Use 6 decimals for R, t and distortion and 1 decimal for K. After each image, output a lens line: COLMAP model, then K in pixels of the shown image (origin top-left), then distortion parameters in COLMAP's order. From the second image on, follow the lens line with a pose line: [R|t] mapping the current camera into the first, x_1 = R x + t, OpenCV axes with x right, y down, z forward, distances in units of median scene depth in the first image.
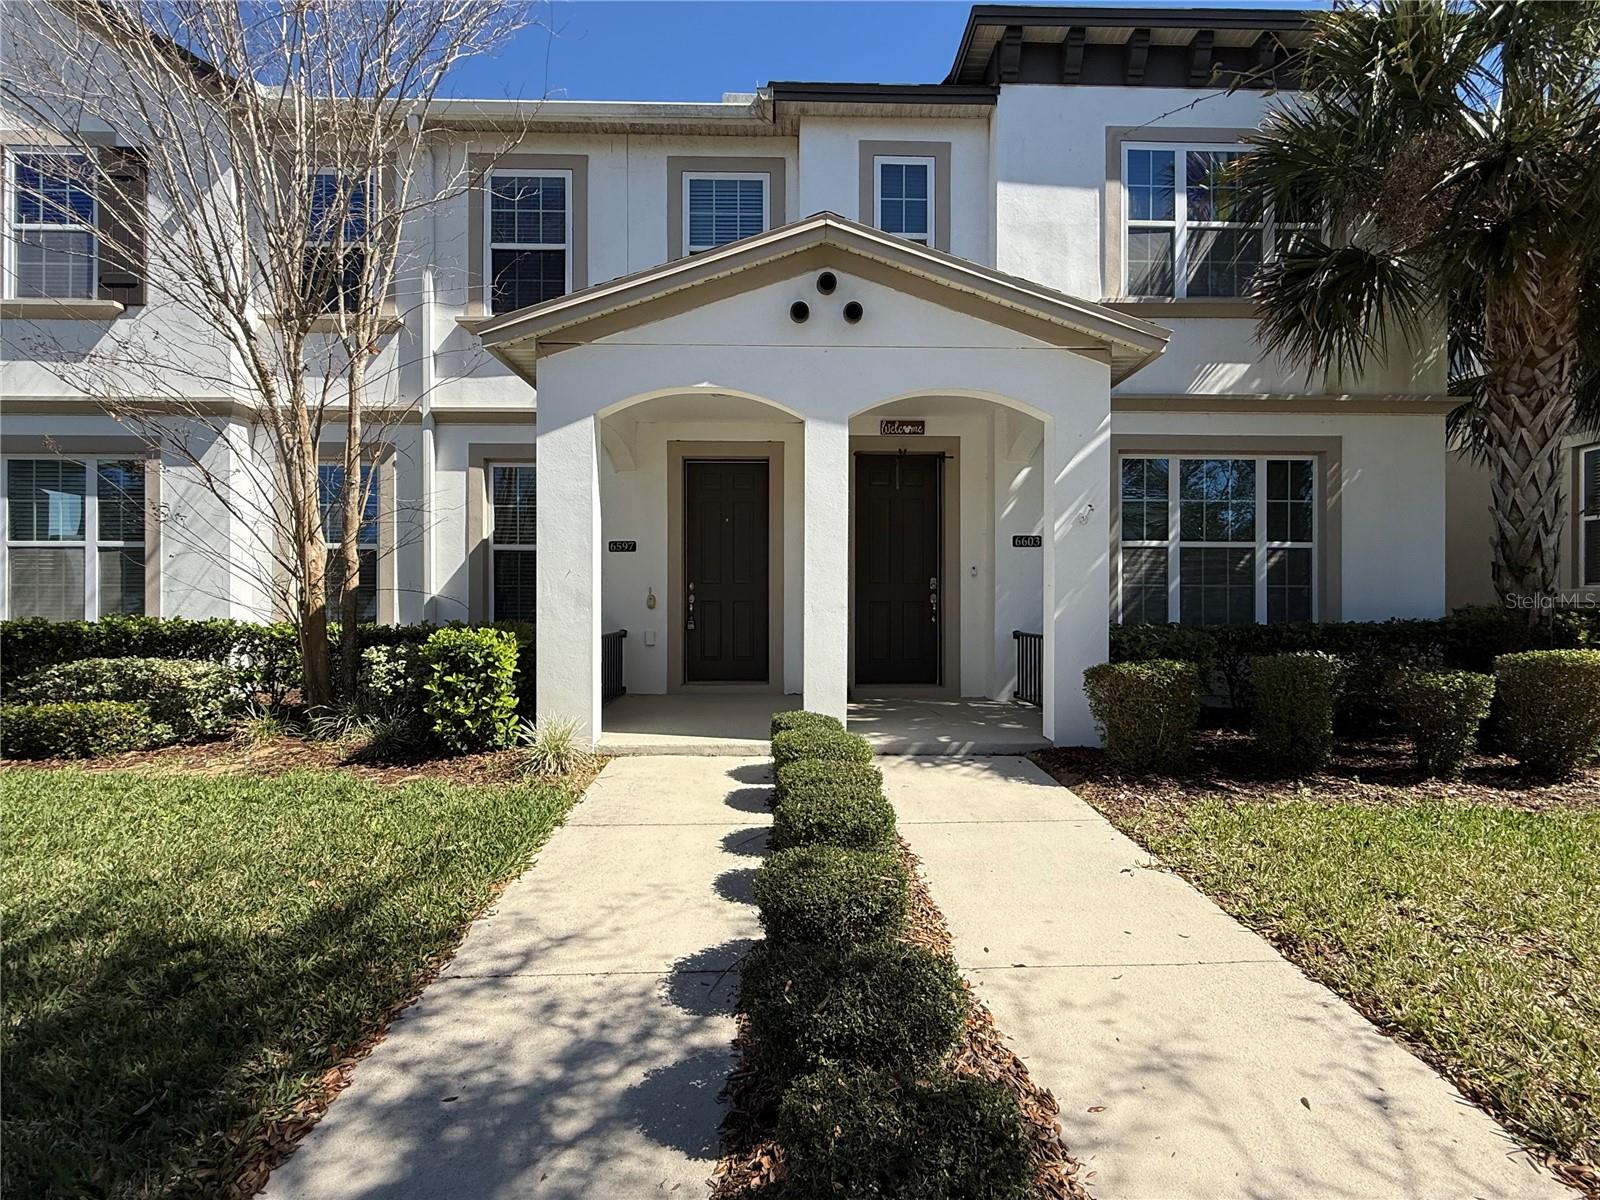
lens RADIAL K [[745.3, 0, 800.1], [0, 745.3, 601.5], [0, 0, 1]] dist [0.001834, -0.000316]
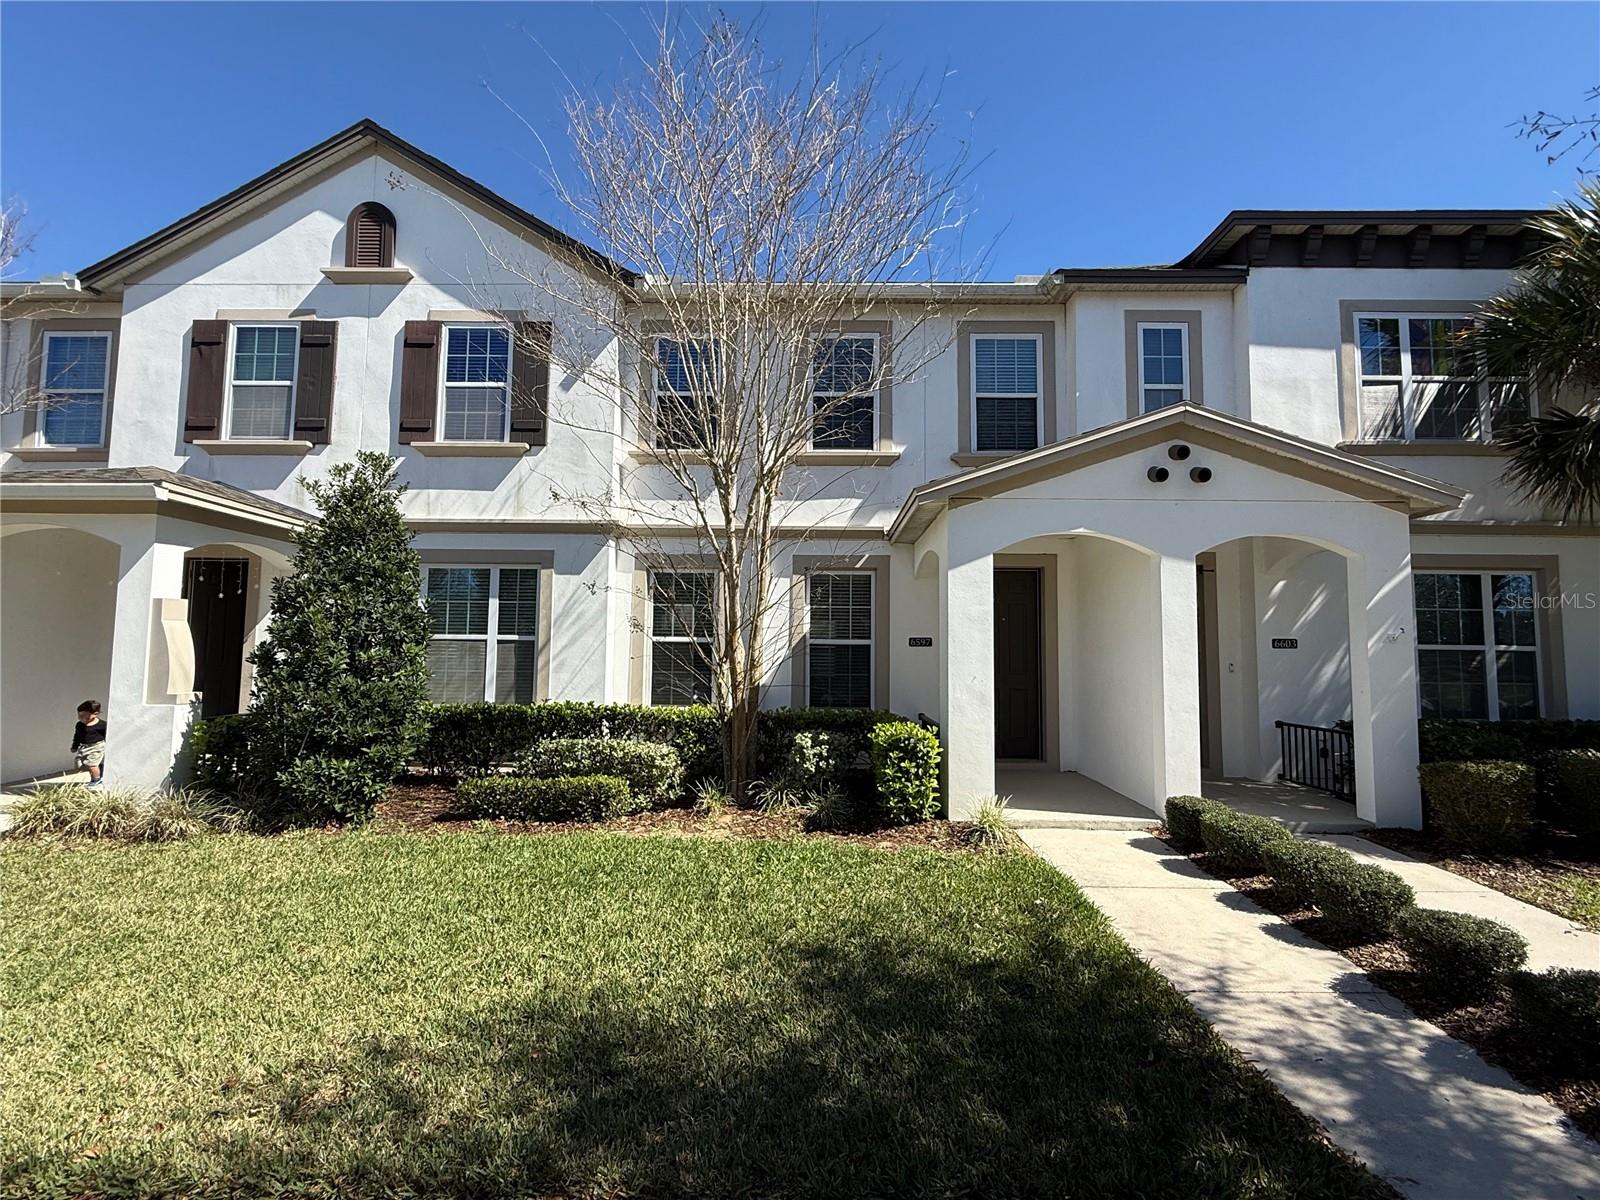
lens RADIAL K [[745.3, 0, 800.0], [0, 745.3, 598.7], [0, 0, 1]] dist [0.001834, -0.000316]
pose [[0.999122, 0.007386, -0.041244, -0.415549], [-0.010445, 0.997169, -0.074460, -0.057190], [0.040577, 0.074826, 0.996371, -0.205092]]
